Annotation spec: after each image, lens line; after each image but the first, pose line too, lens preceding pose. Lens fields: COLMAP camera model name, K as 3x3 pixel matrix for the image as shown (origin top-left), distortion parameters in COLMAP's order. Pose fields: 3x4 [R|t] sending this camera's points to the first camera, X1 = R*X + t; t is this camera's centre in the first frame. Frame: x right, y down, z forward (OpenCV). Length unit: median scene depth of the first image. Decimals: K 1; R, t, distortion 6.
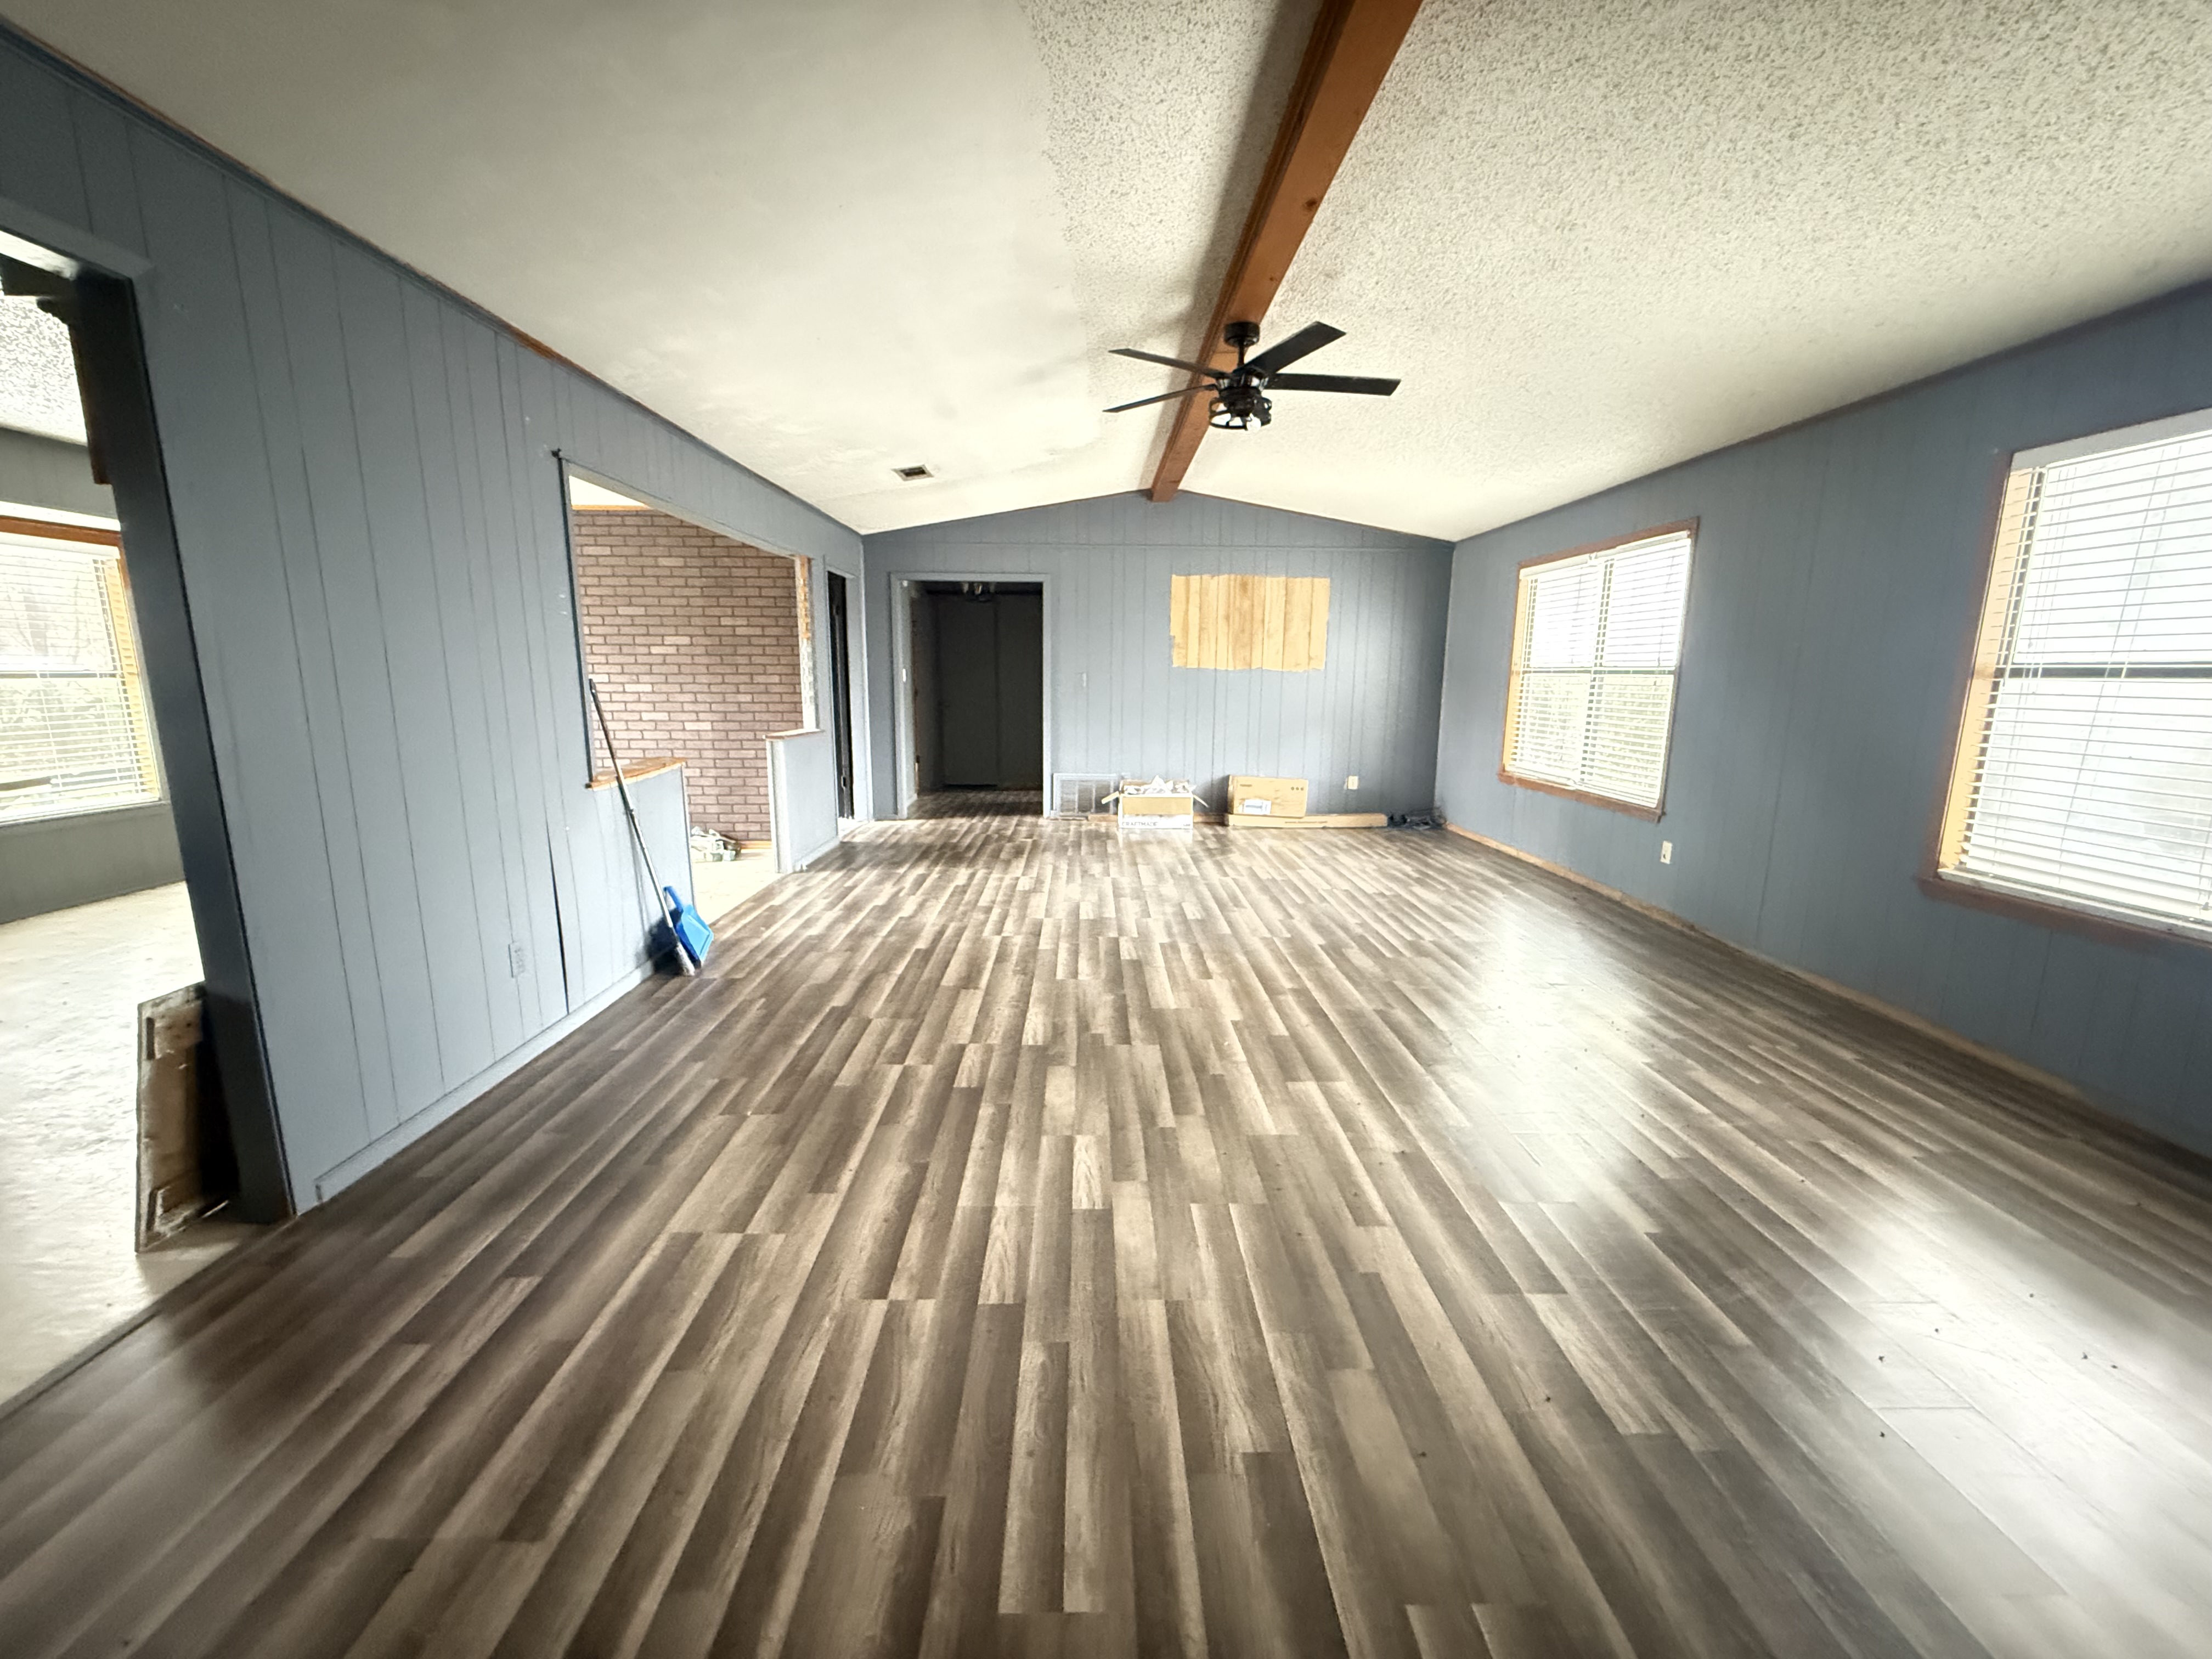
lens RADIAL K [[880.3, 0, 1102.7], [0, 880.3, 834.5], [0, 0, 1]] dist [-0.005511, 0.001104]
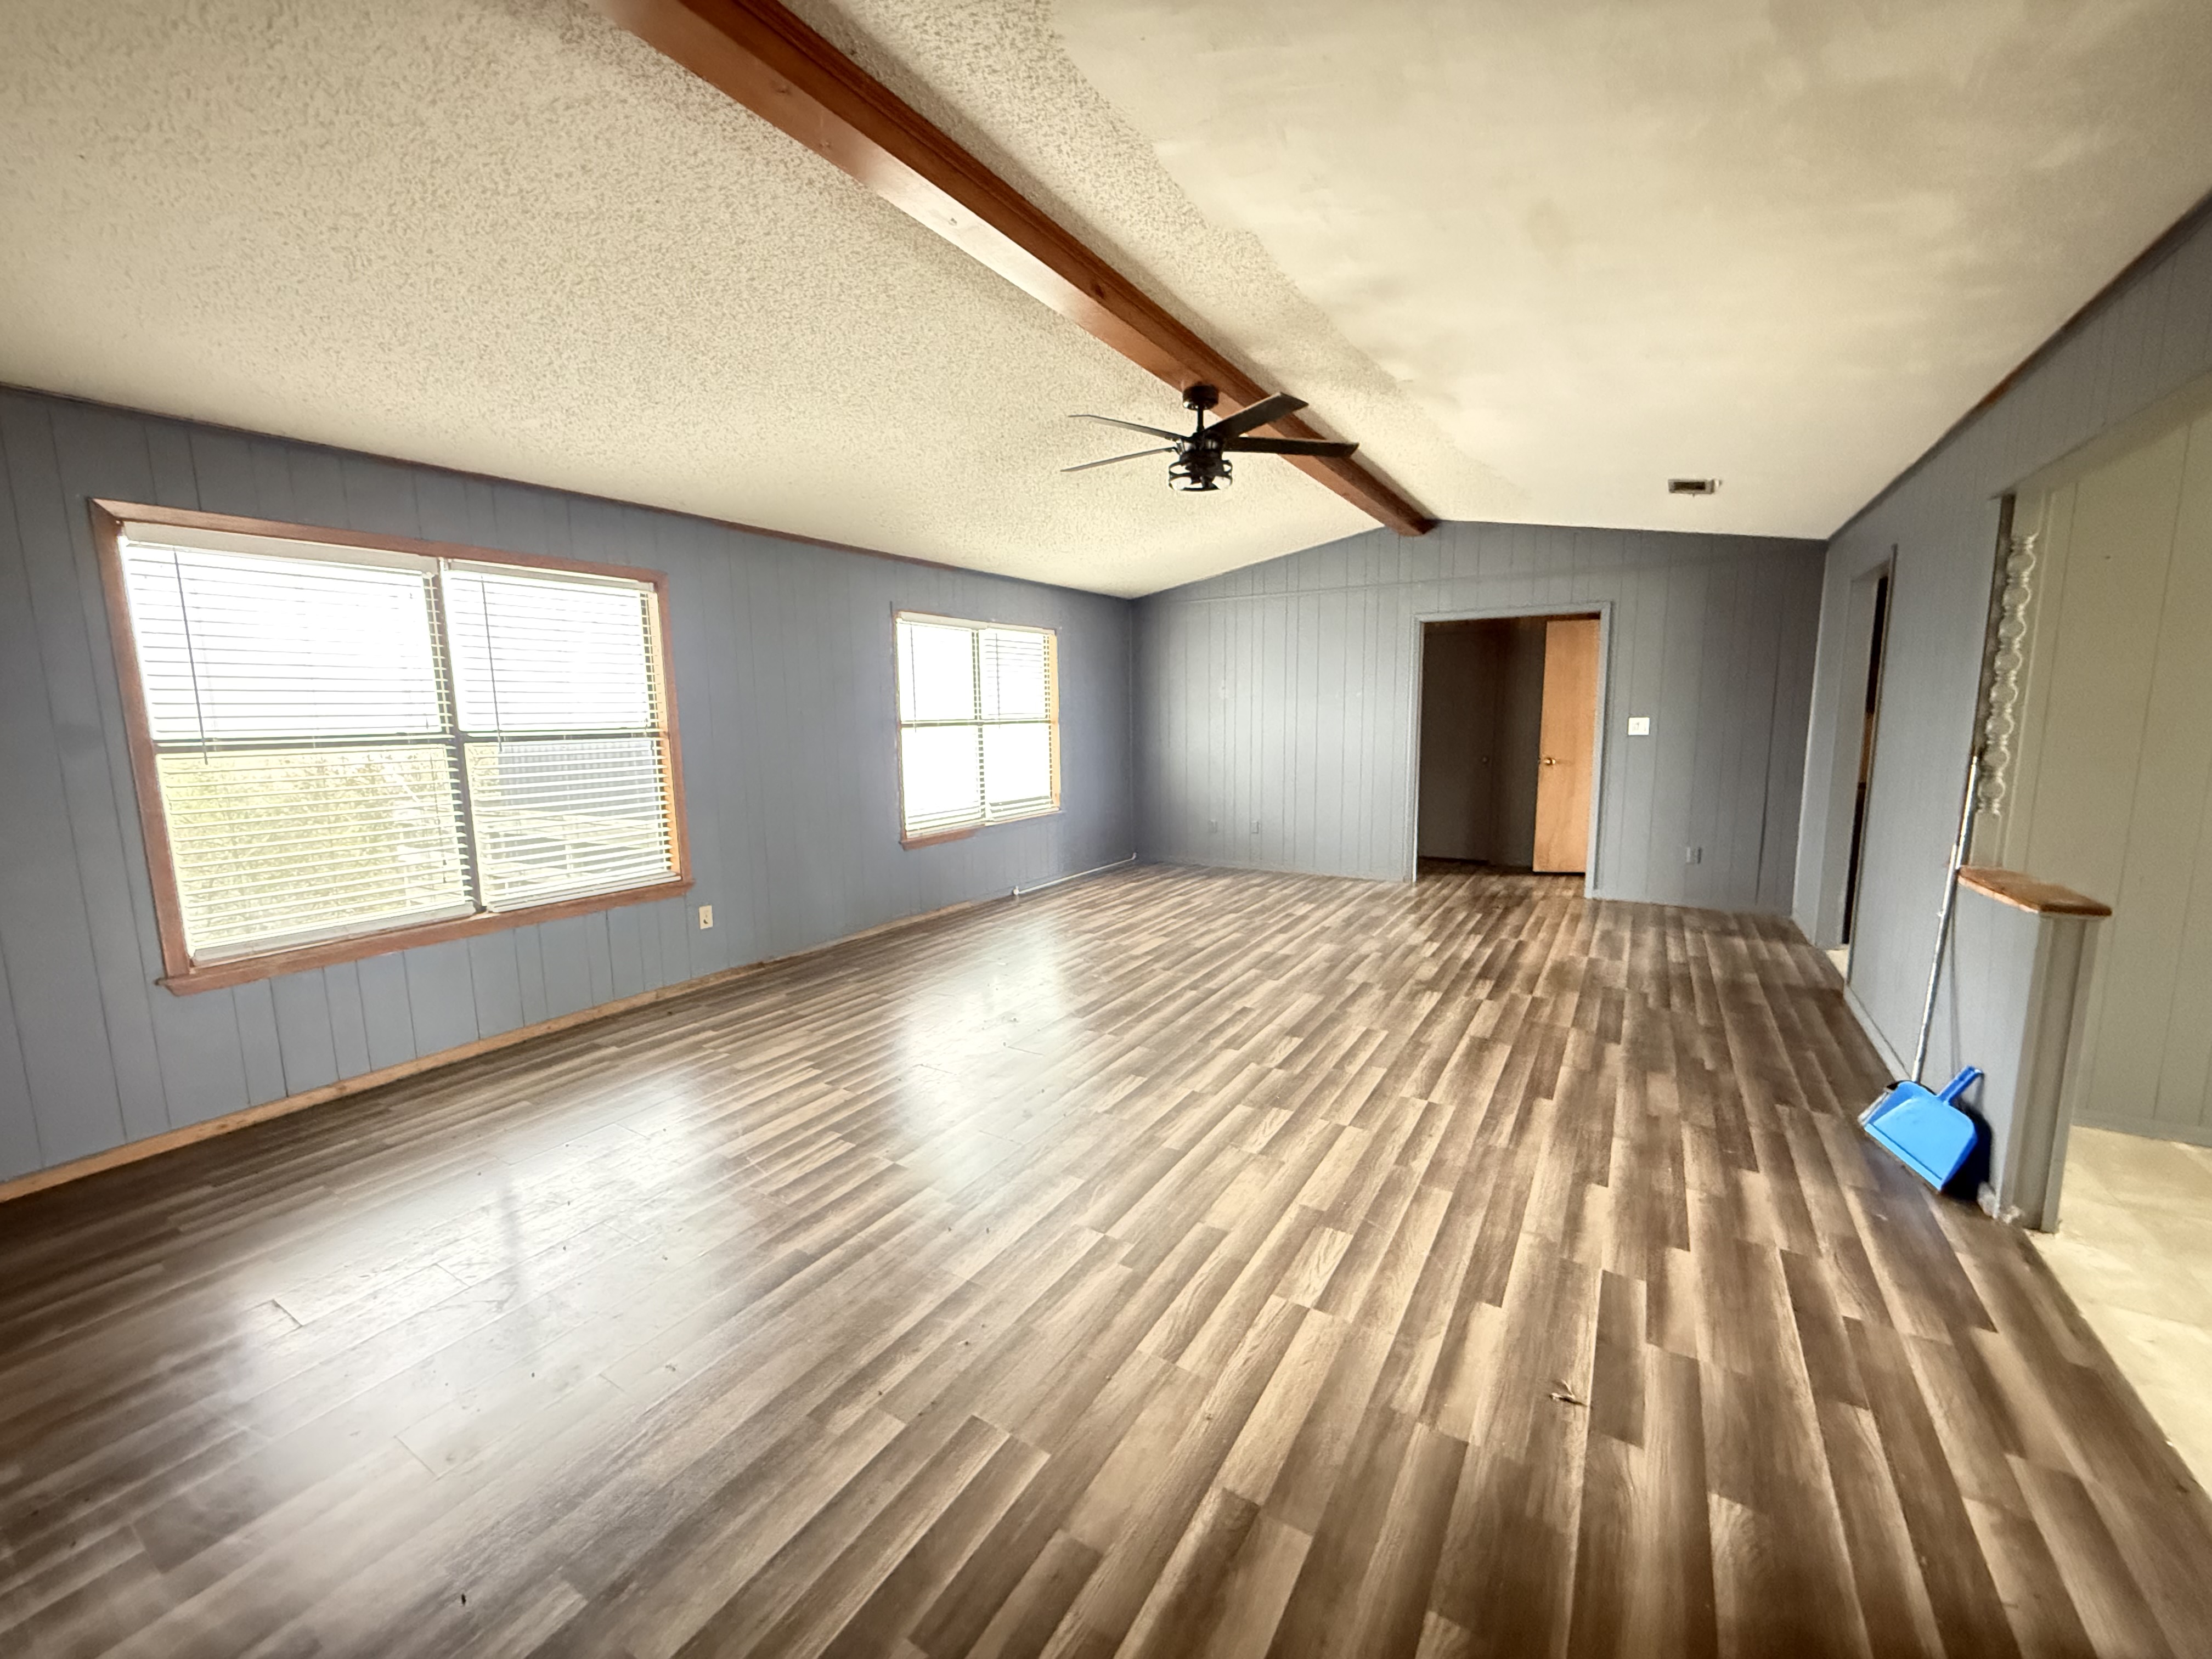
lens RADIAL K [[880.3, 0, 1106.8], [0, 880.3, 834.5], [0, 0, 1]] dist [-0.005511, 0.001104]
pose [[-0.843271, -0.072041, 0.532639, -0.296815], [0.105139, 0.949723, 0.294909, -0.378197], [-0.527105, 0.304690, -0.793300, 1.871105]]
